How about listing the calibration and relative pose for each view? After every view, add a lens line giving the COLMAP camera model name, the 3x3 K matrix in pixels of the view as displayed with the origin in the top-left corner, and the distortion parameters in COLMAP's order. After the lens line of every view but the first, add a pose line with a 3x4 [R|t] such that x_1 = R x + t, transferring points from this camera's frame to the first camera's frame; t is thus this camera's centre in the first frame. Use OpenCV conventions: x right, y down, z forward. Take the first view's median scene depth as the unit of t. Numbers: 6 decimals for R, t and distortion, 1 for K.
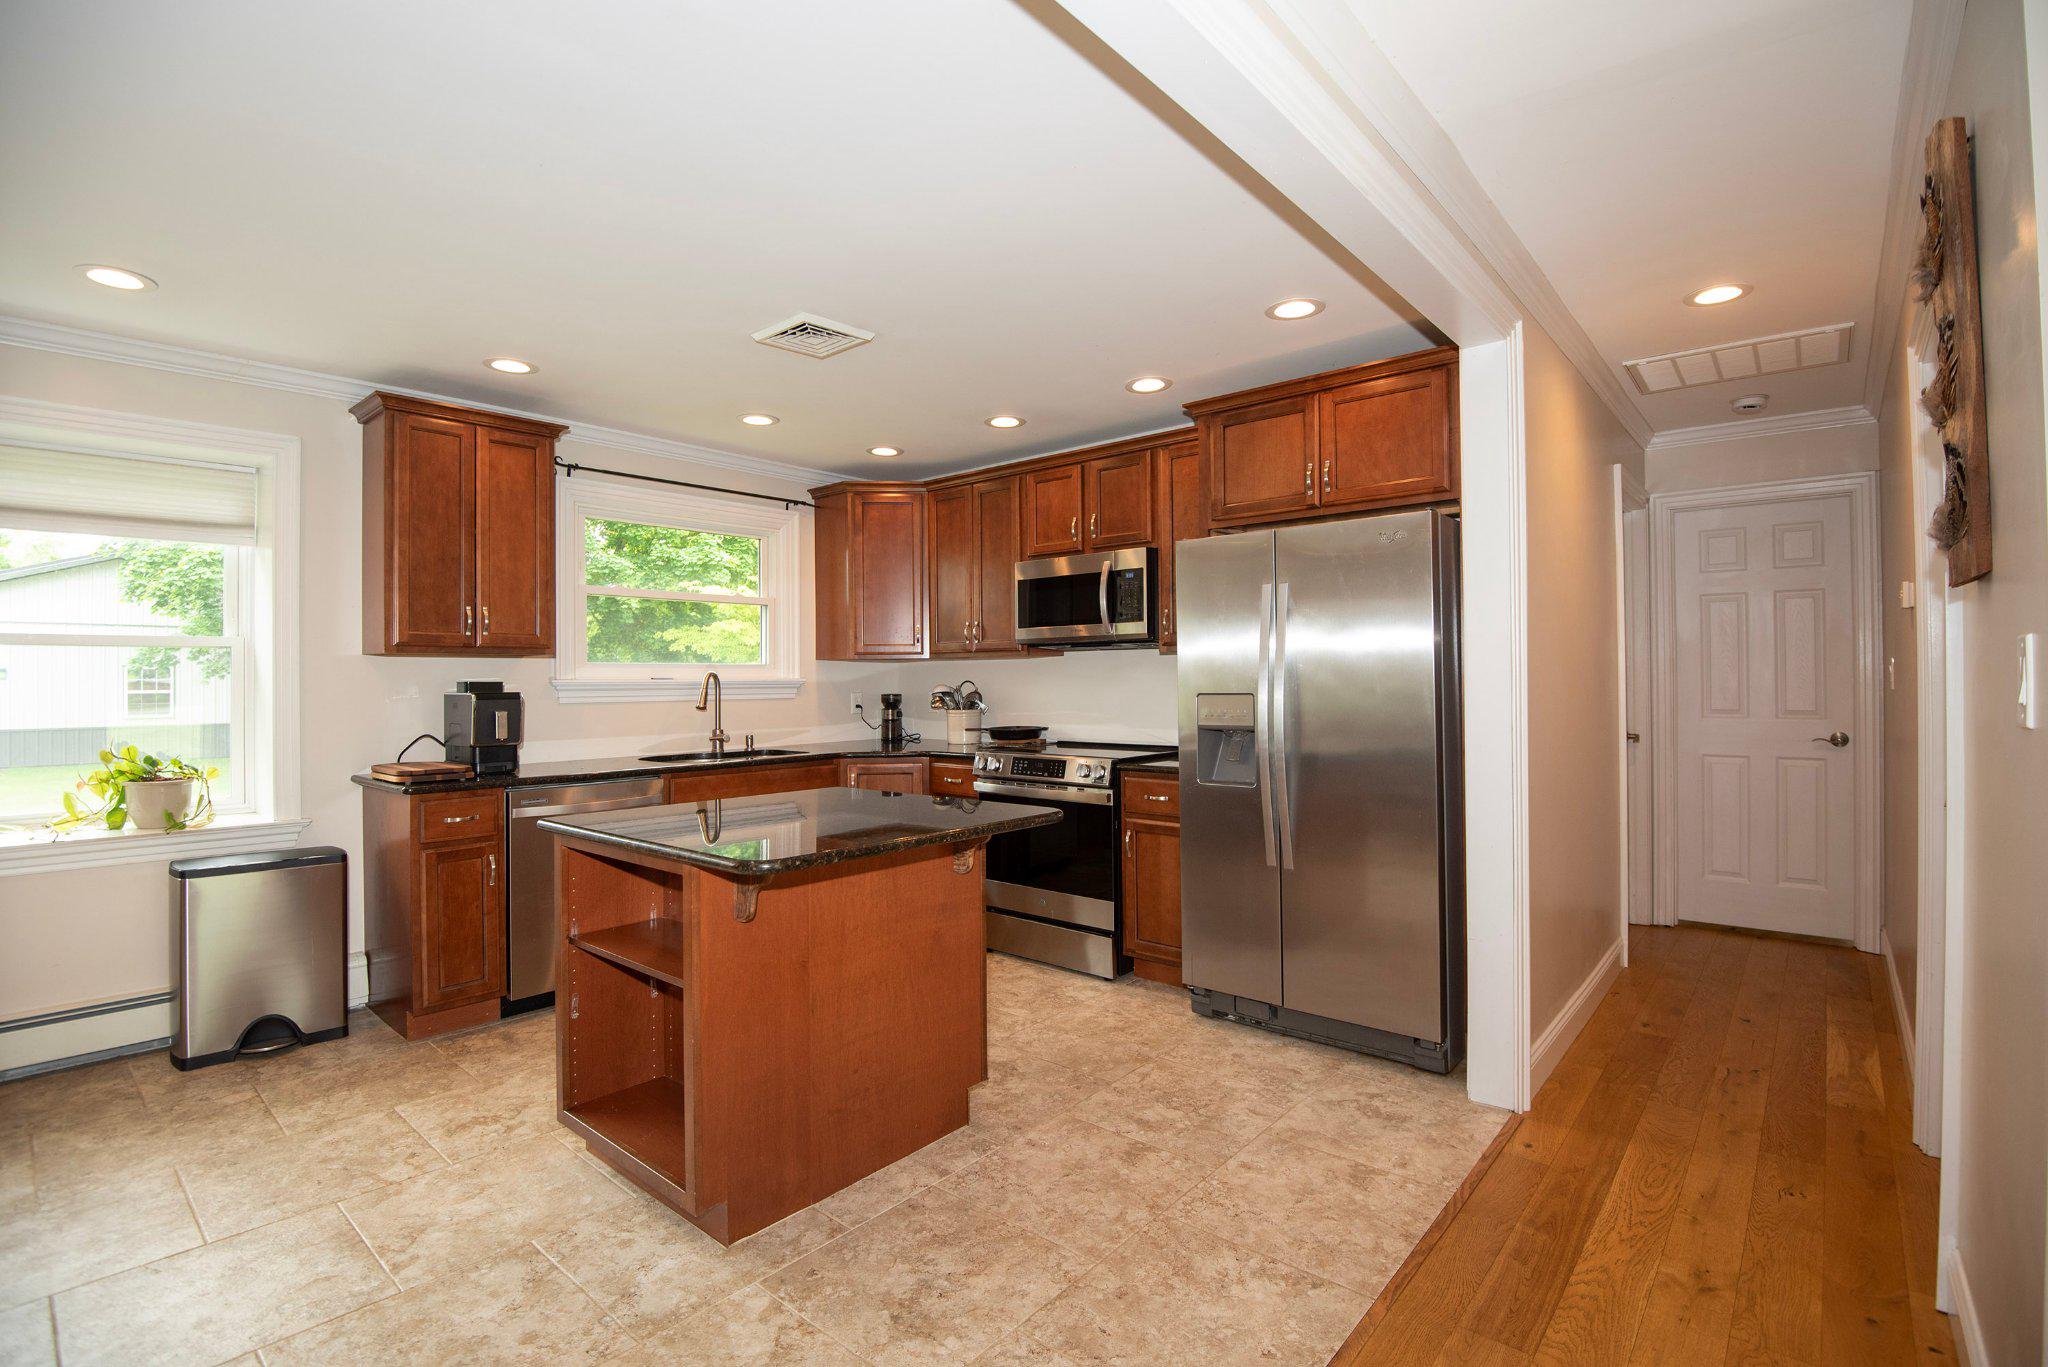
lens RADIAL K [[937.8, 0, 1021.9], [0, 937.8, 664.2], [0, 0, 1]] dist [-0.000054, -0.018538]
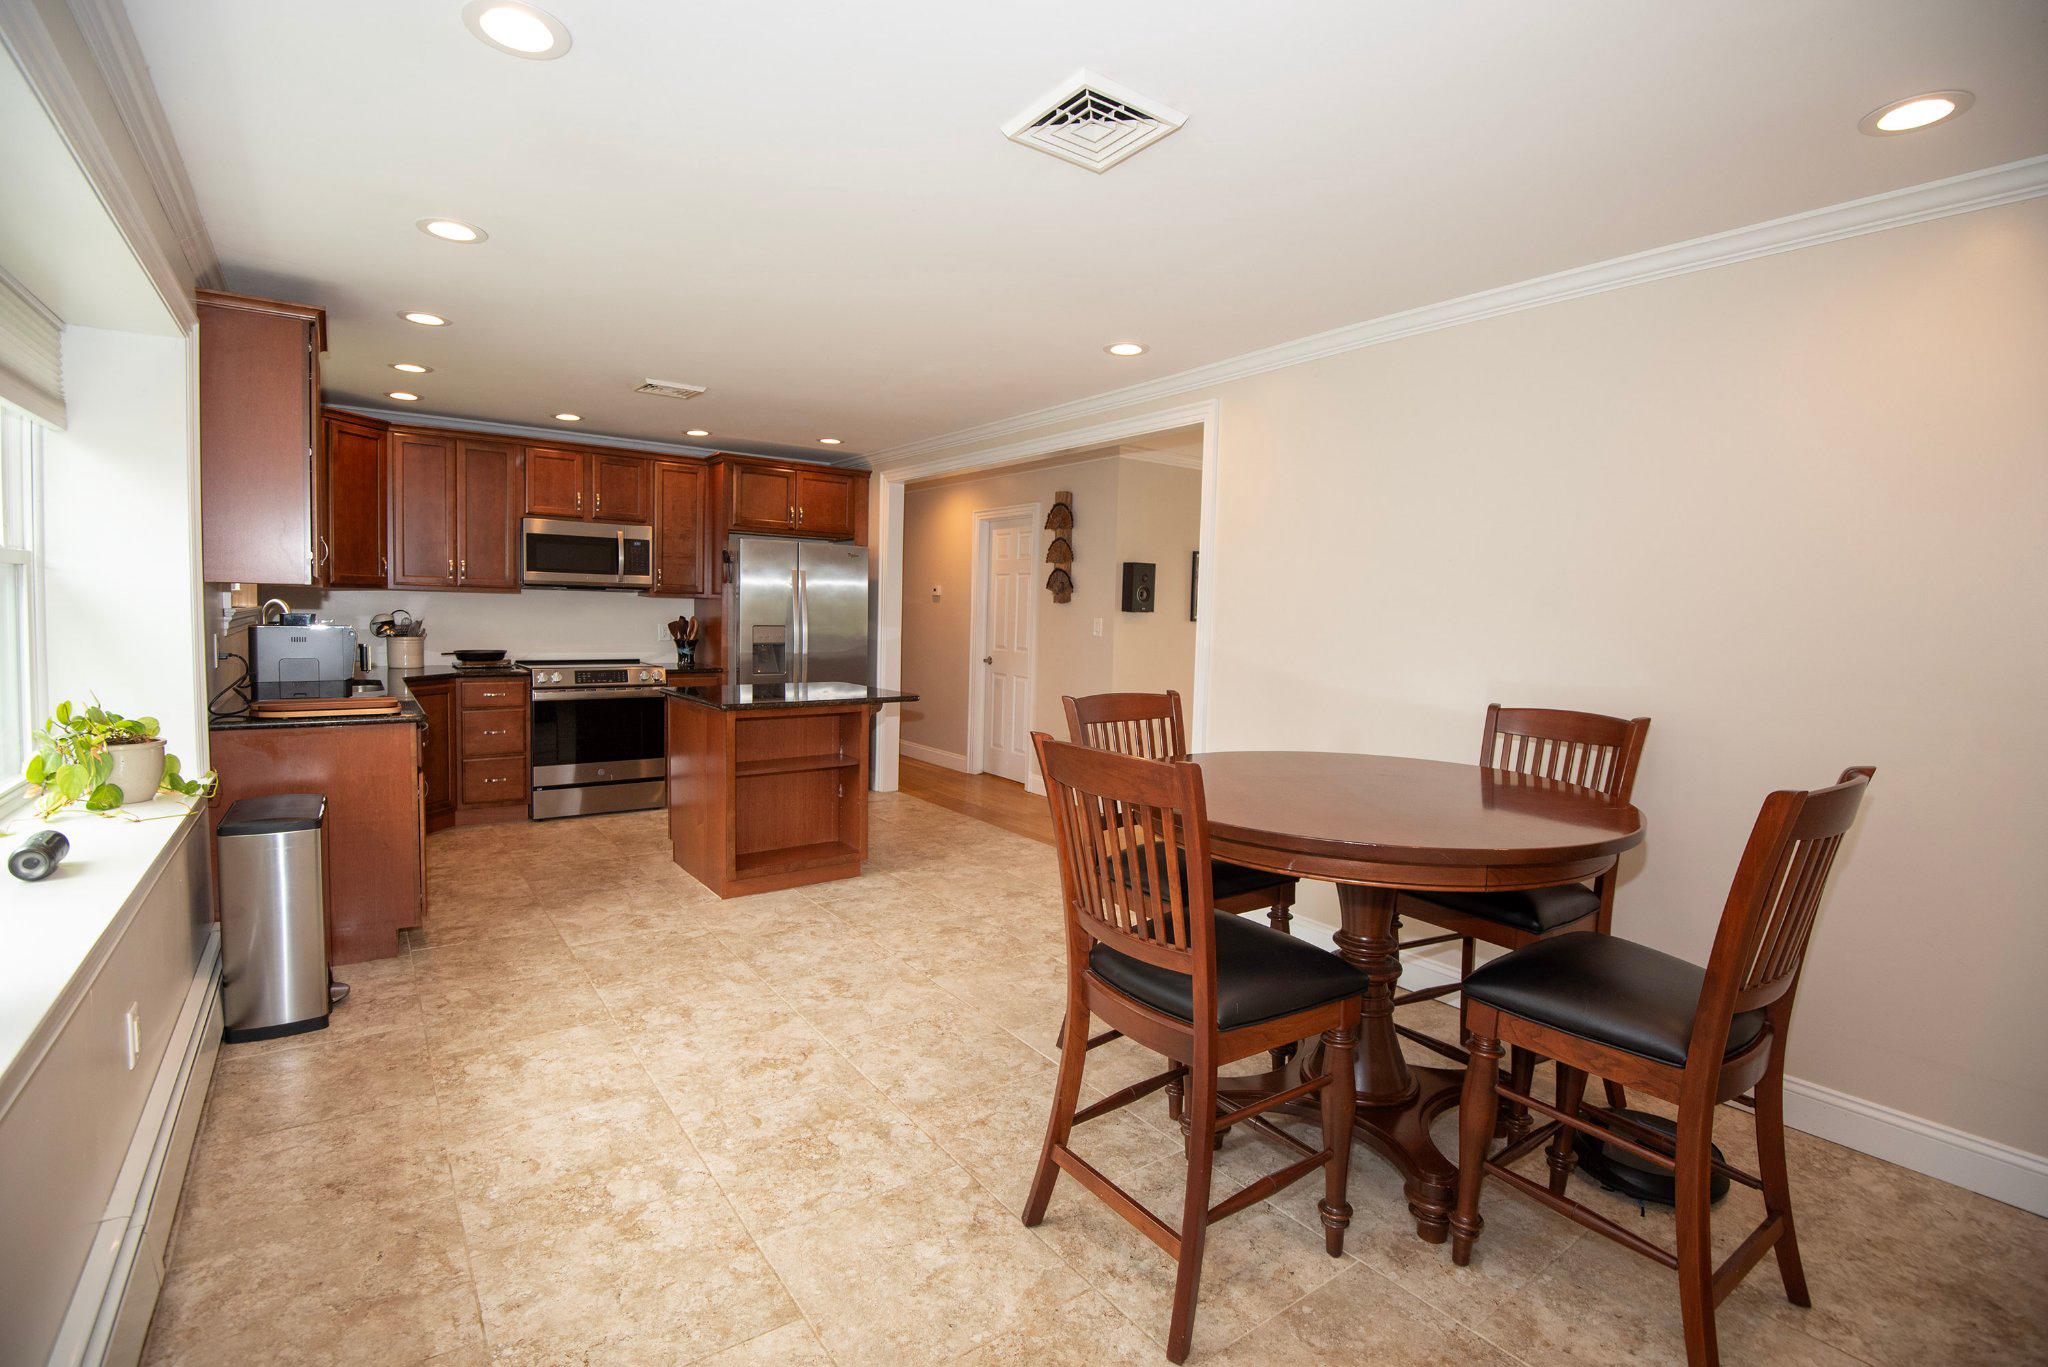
lens RADIAL K [[930.2, 0, 1020.4], [0, 930.2, 671.7], [0, 0, 1]] dist [-0.000712, -0.025937]
pose [[0.222030, -0.048371, 0.973839, -1.380075], [-0.039442, 0.997506, 0.058539, -0.003916], [-0.974242, -0.051407, 0.219569, 0.097049]]
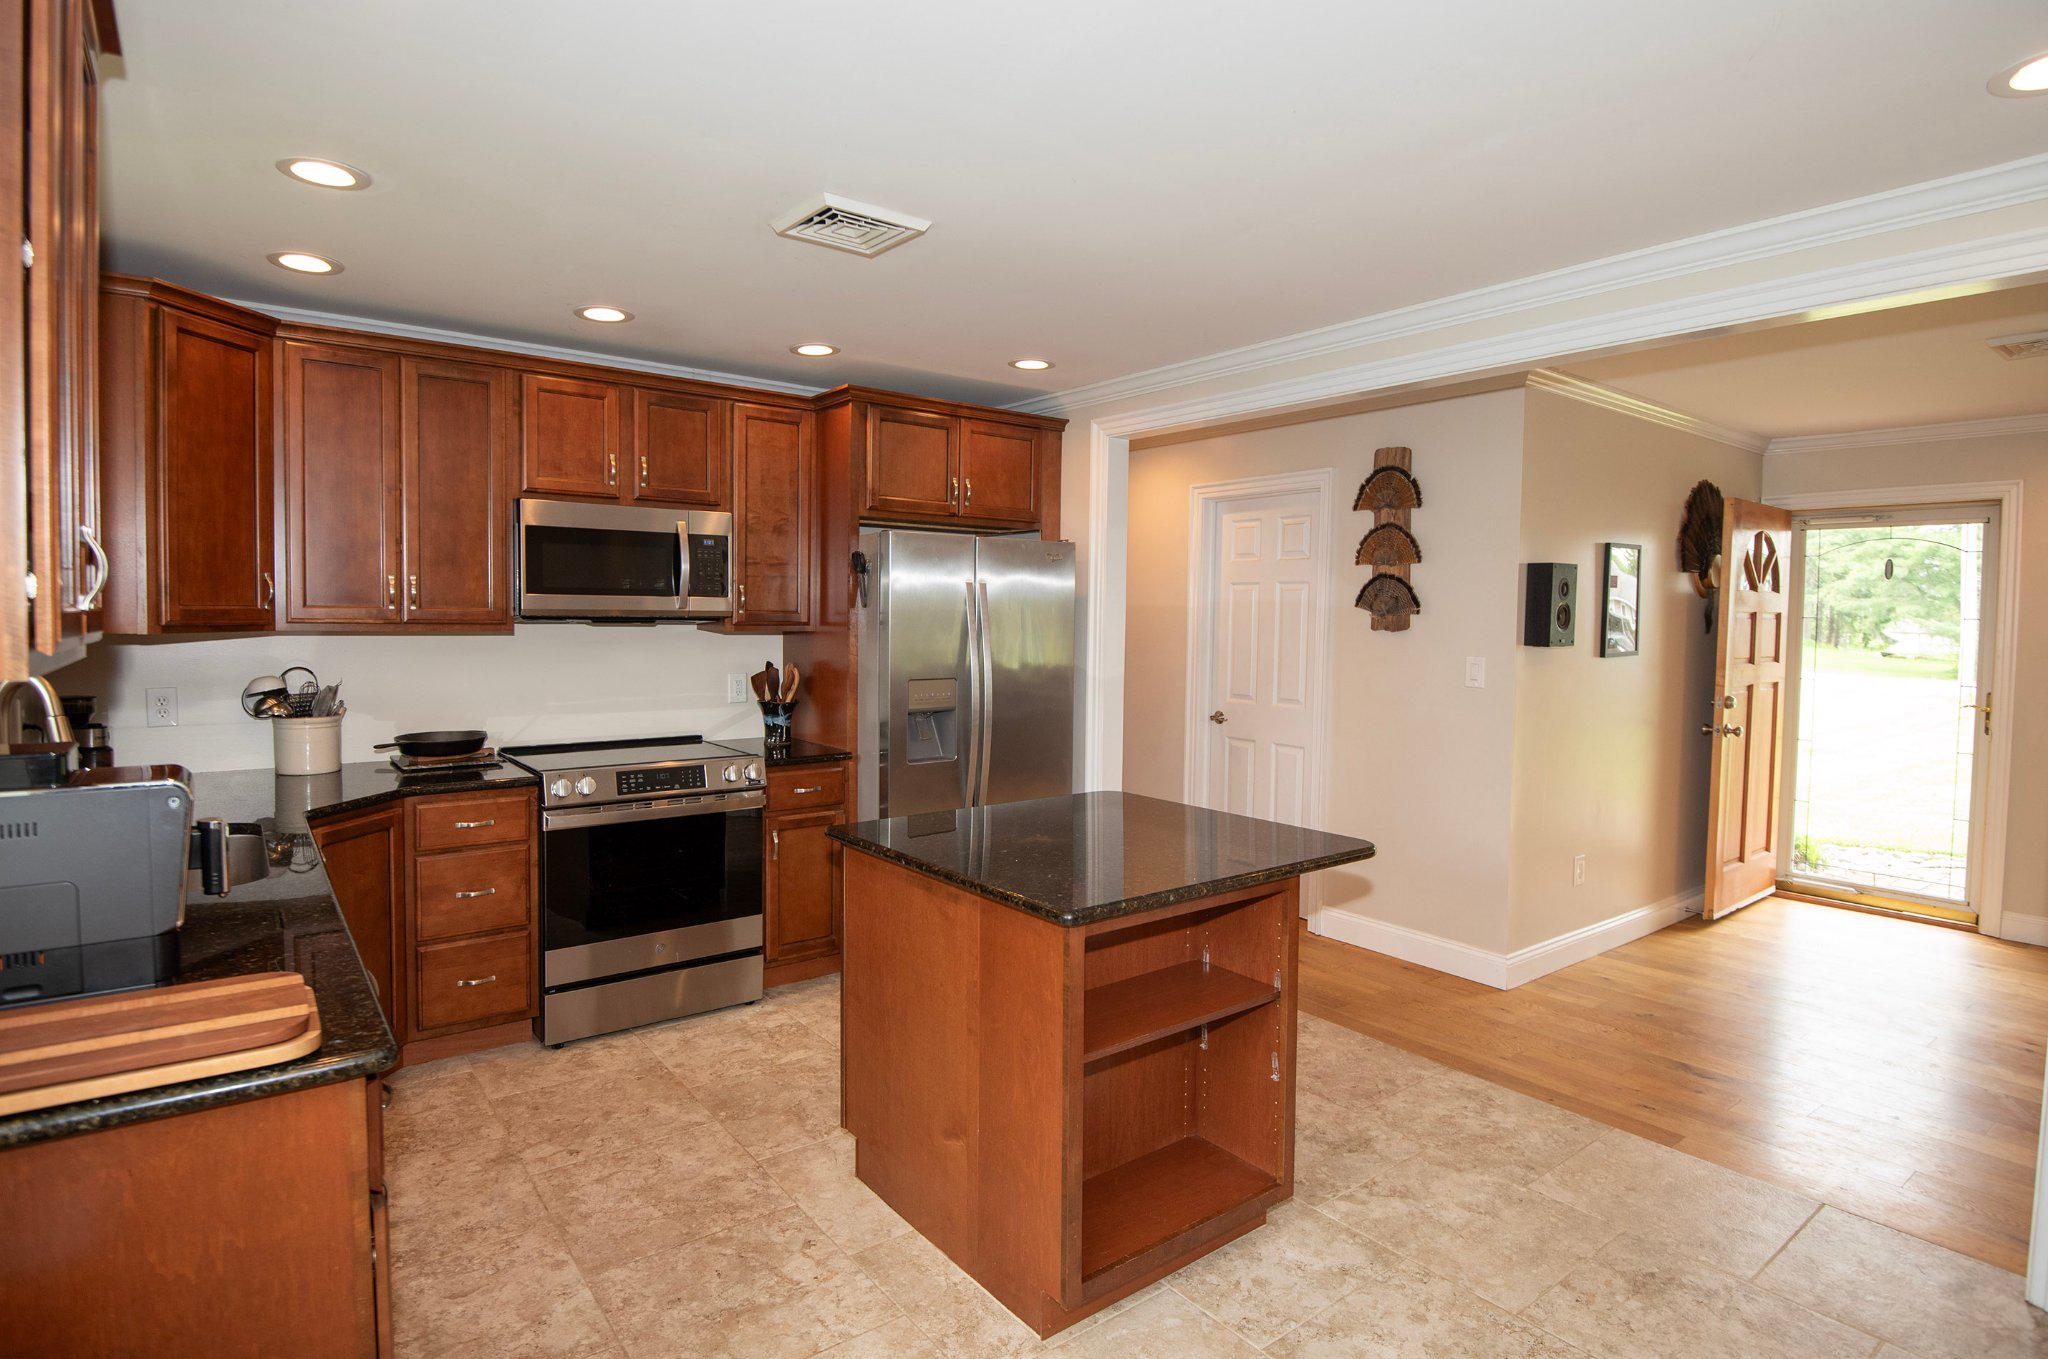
lens RADIAL K [[1052.2, 0, 1000.3], [0, 1052.2, 663.5], [0, 0, 1]] dist [0.003796, -0.022347]
pose [[0.215560, -0.032705, 0.975943, -0.897810], [-0.025835, 0.998898, 0.039180, -0.033436], [-0.976149, -0.033659, 0.214477, 0.618482]]
